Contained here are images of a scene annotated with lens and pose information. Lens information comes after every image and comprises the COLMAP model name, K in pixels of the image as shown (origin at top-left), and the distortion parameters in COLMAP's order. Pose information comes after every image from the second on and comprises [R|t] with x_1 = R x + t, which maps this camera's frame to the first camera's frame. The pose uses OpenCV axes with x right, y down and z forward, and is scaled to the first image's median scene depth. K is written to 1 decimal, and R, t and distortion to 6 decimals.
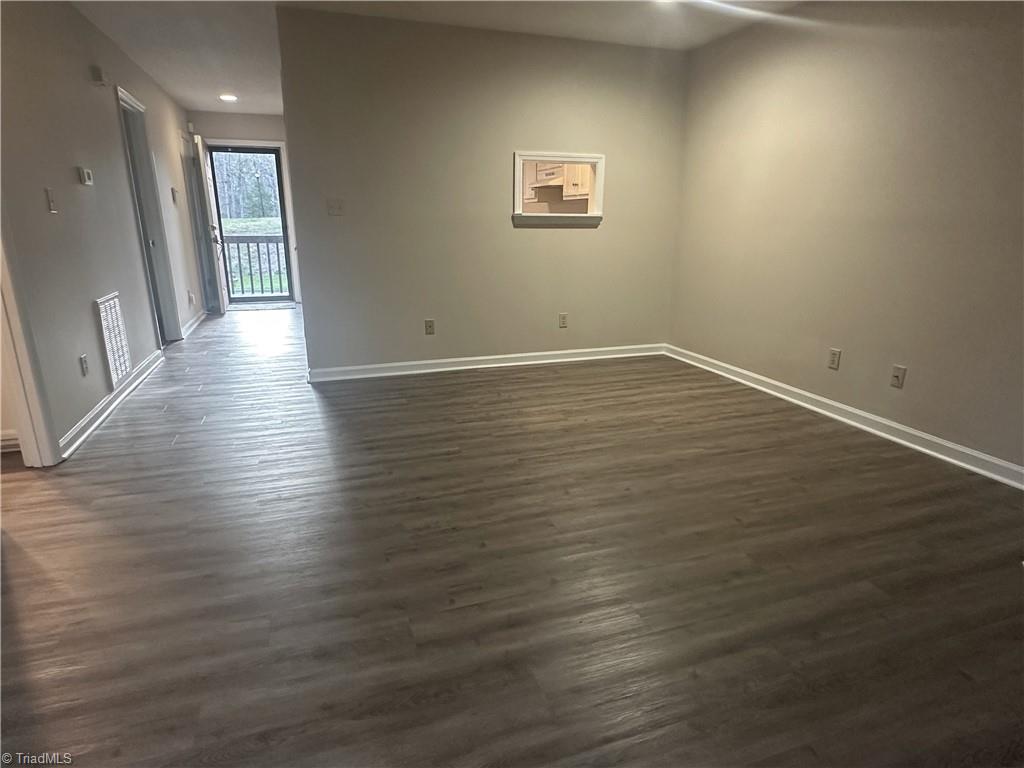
lens RADIAL K [[580.6, 0, 512.0], [0, 580.6, 386.9], [0, 0, 1]] dist [-0.003169, 0.000291]
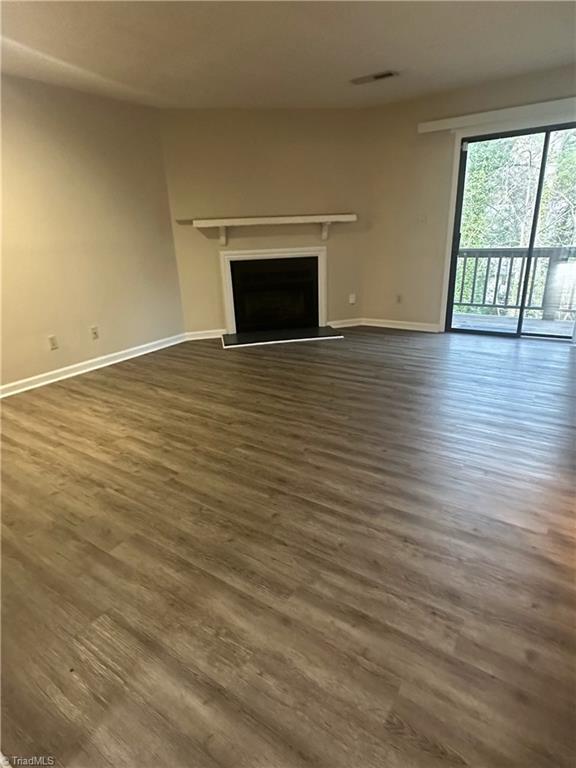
lens RADIAL K [[422.7, 0, 285.7], [0, 422.7, 386.6], [0, 0, 1]] dist [-0.002552, 0.000424]
pose [[-0.592475, -0.266244, 0.760320, -0.611788], [0.263092, 0.828108, 0.494994, -0.311510], [-0.761417, 0.493306, -0.420587, 0.981134]]
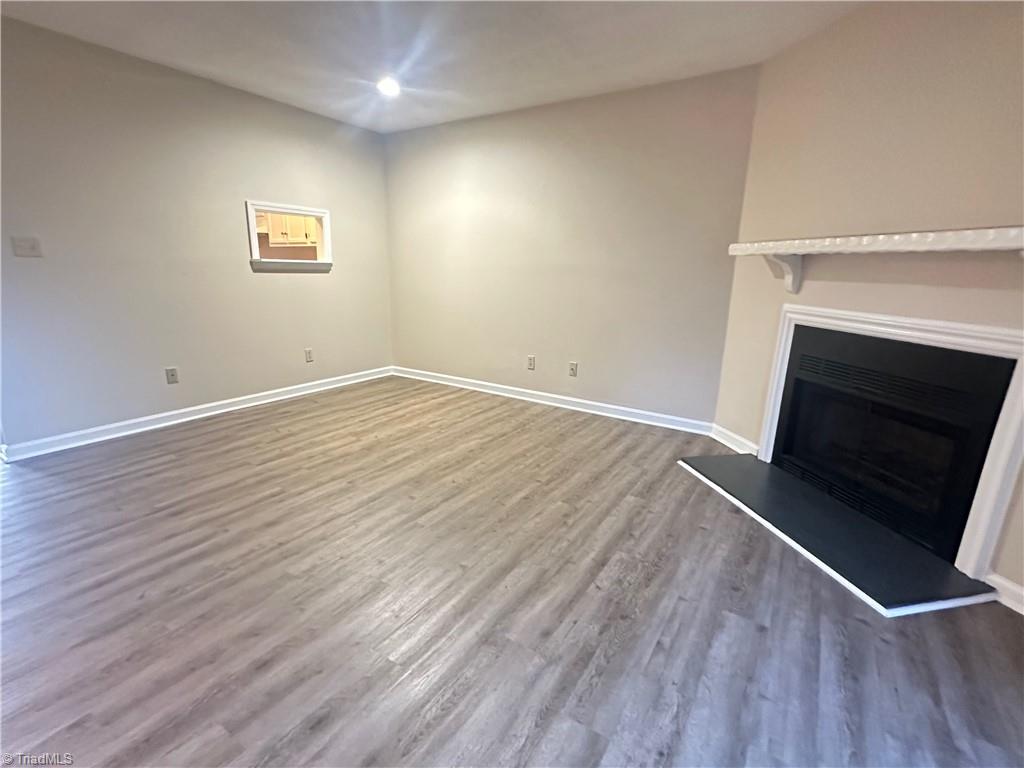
lens RADIAL K [[474.8, 0, 512.0], [0, 474.8, 384.0], [0, 0, 1]] dist [-0.000400, 0.000098]
pose [[0.789518, -0.133976, 0.598926, -0.198331], [0.153539, 0.987967, 0.018604, -0.022238], [-0.594212, 0.077271, 0.800588, 0.059874]]
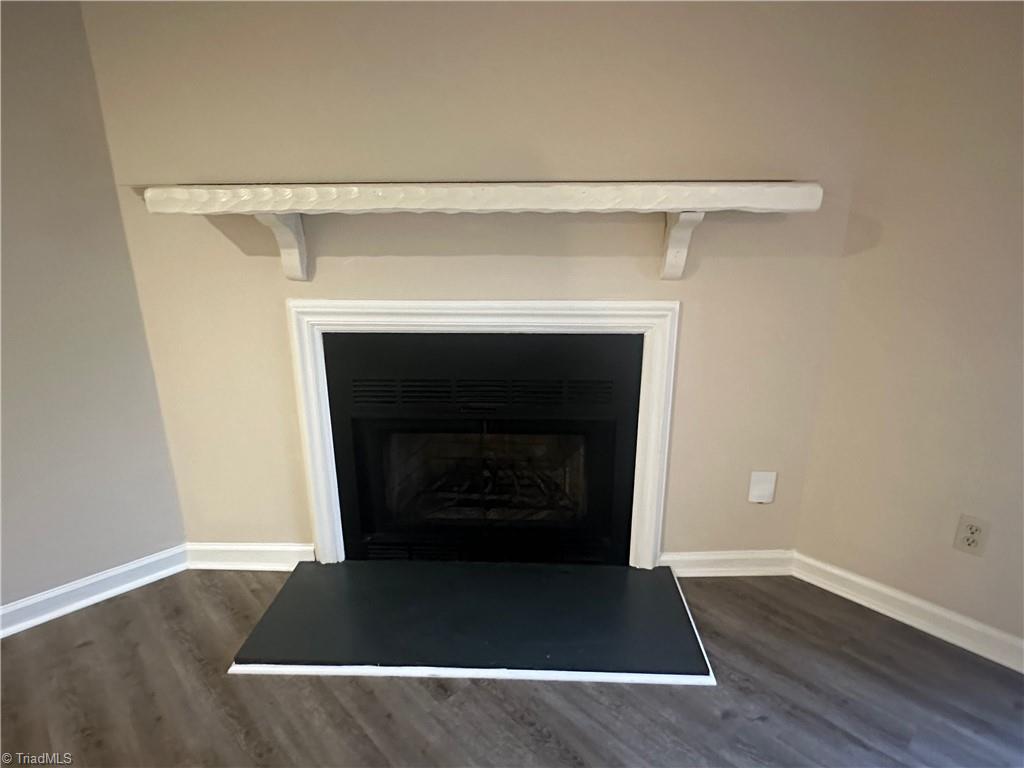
lens RADIAL K [[580.6, 0, 512.0], [0, 580.6, 386.9], [0, 0, 1]] dist [-0.003169, 0.000291]
pose [[-0.405848, -0.265208, 0.874615, 0.058936], [0.262435, 0.882853, 0.389484, -0.145039], [-0.875451, 0.387601, -0.288704, 0.393522]]
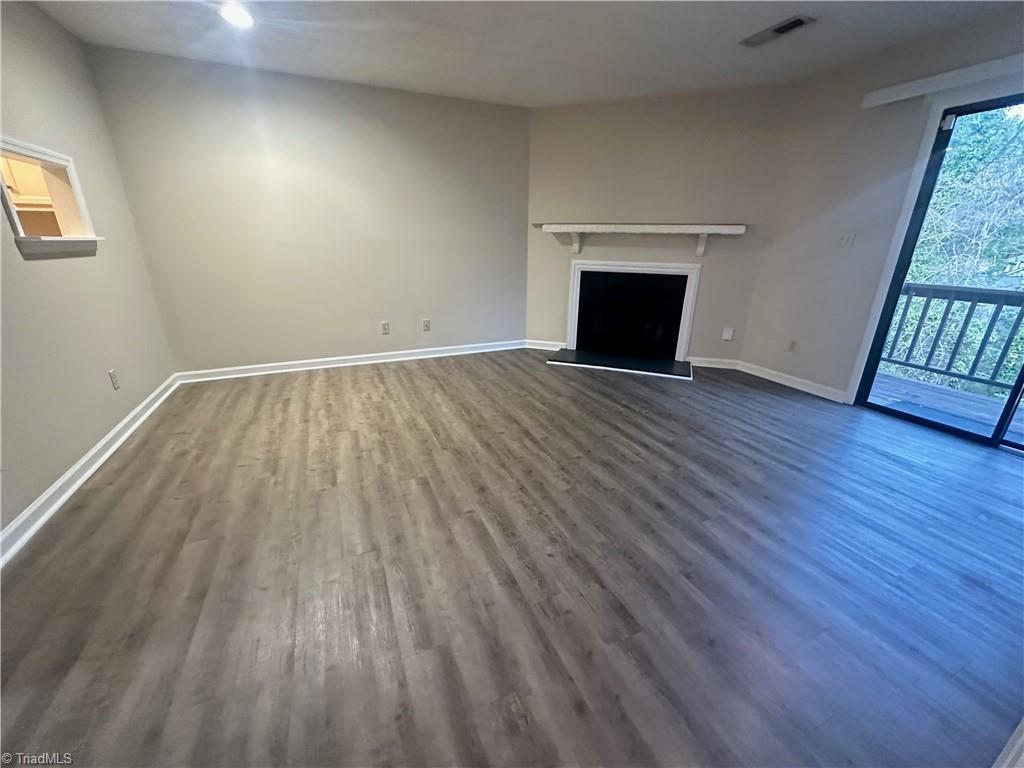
lens RADIAL K [[408.0, 0, 514.2], [0, 408.0, 382.1], [0, 0, 1]] dist [-0.005152, -0.000015]
pose [[-0.081170, -0.335175, 0.938653, -0.577283], [0.269274, 0.899366, 0.344432, -0.195857], [-0.959637, 0.280712, 0.017252, 0.620275]]
